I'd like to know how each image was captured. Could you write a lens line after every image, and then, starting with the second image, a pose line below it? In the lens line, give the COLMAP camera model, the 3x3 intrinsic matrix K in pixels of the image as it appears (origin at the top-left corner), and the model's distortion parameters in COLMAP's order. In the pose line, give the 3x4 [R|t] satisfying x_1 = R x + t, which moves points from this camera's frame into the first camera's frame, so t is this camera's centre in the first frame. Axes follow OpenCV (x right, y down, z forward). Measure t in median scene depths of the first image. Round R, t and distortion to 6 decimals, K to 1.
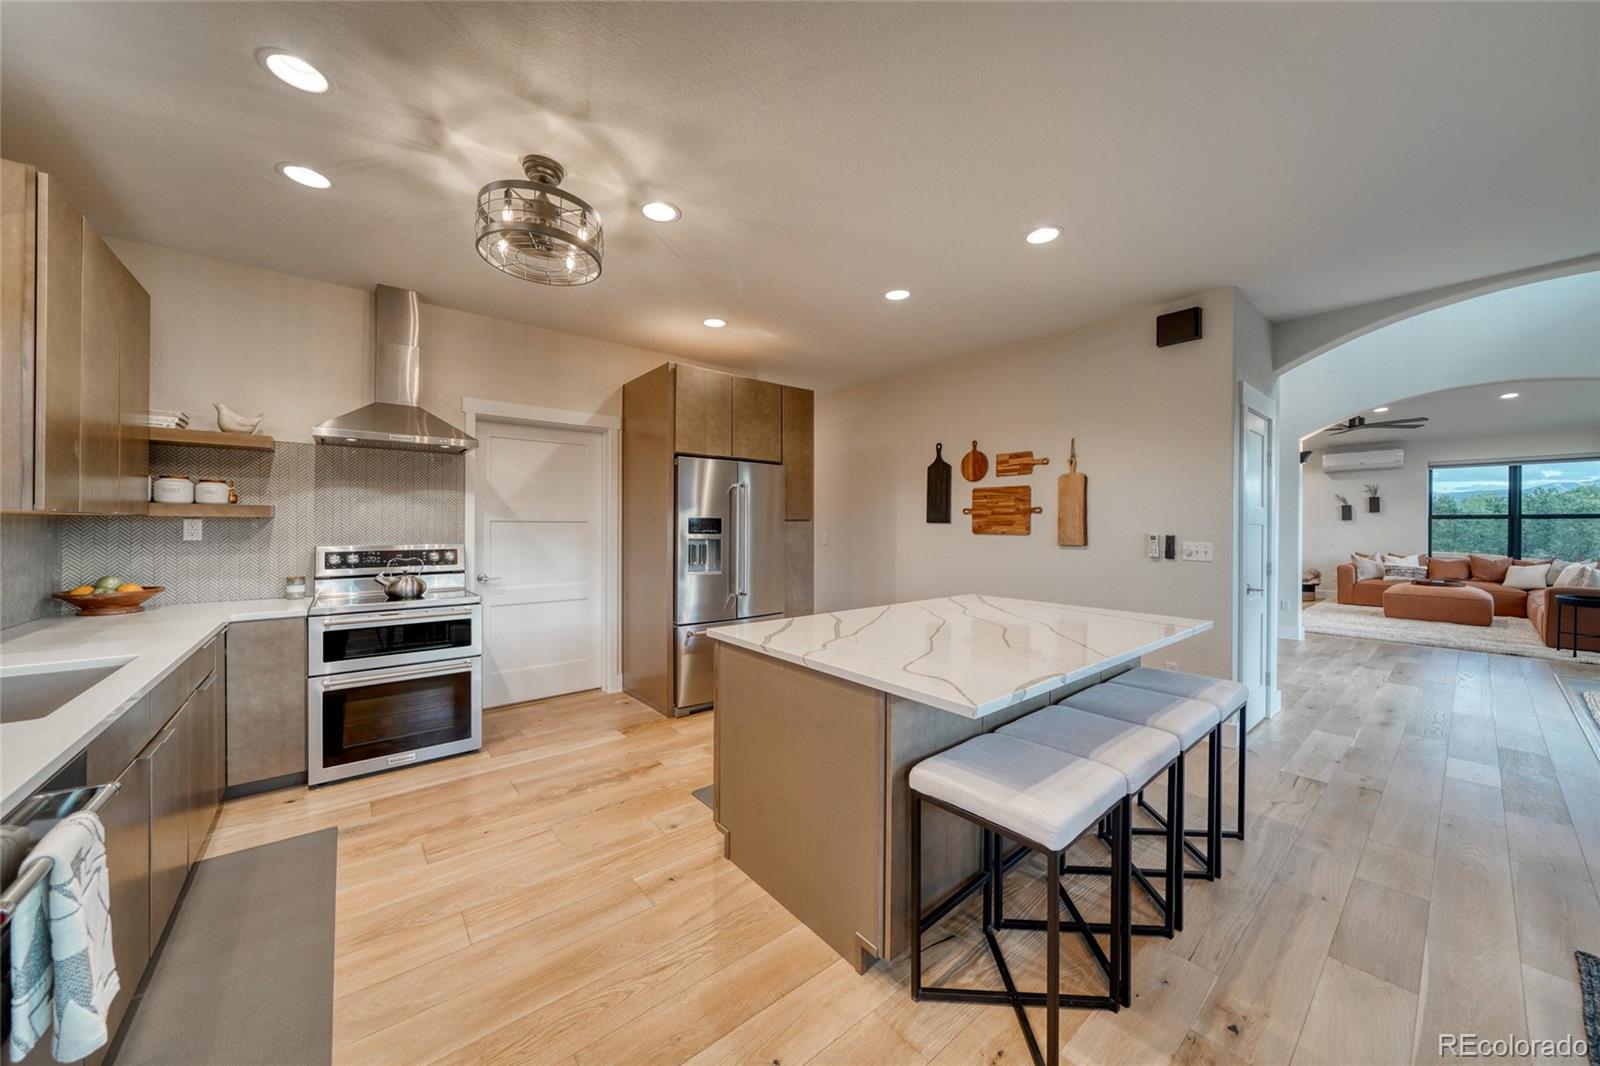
lens RADIAL K [[557.9, 0, 788.4], [0, 557.9, 529.0], [0, 0, 1]] dist [-0.005303, 0.000184]
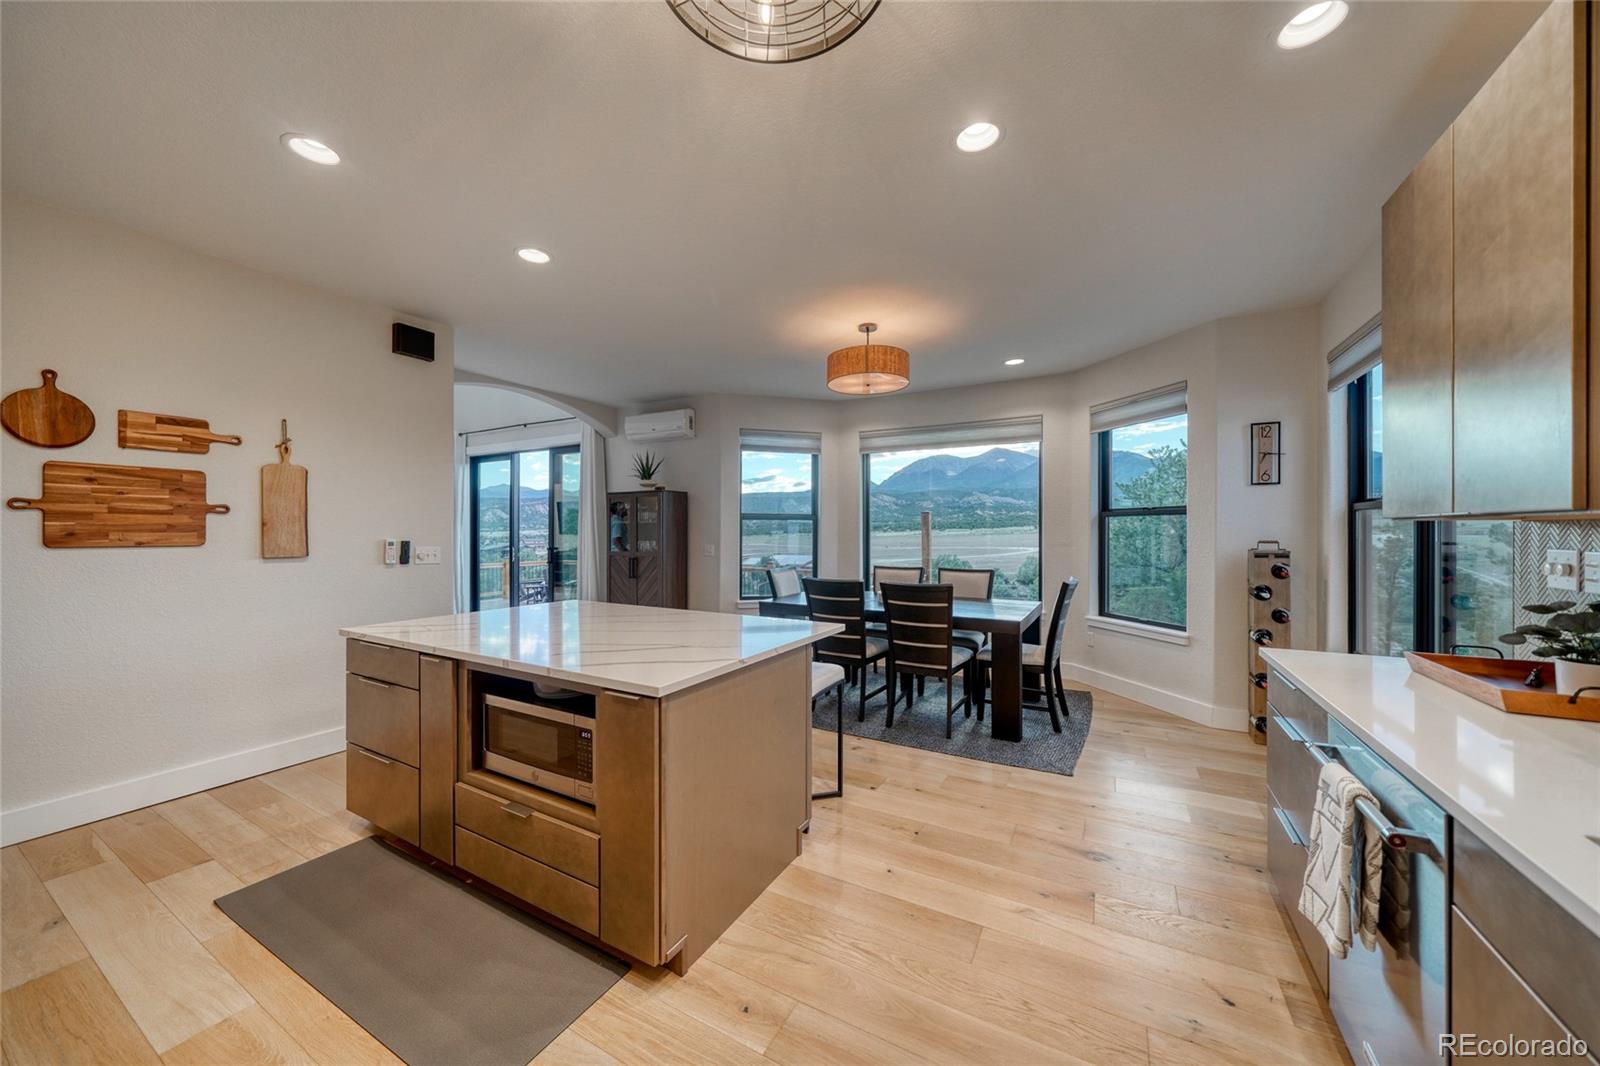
lens RADIAL K [[557.9, 0, 808.4], [0, 557.9, 528.6], [0, 0, 1]] dist [-0.005303, 0.000184]
pose [[-0.382447, 0.000991, 0.923977, -0.544800], [0.004064, 0.999992, 0.000610, -0.008761], [-0.923969, 0.003988, -0.382447, 0.705132]]
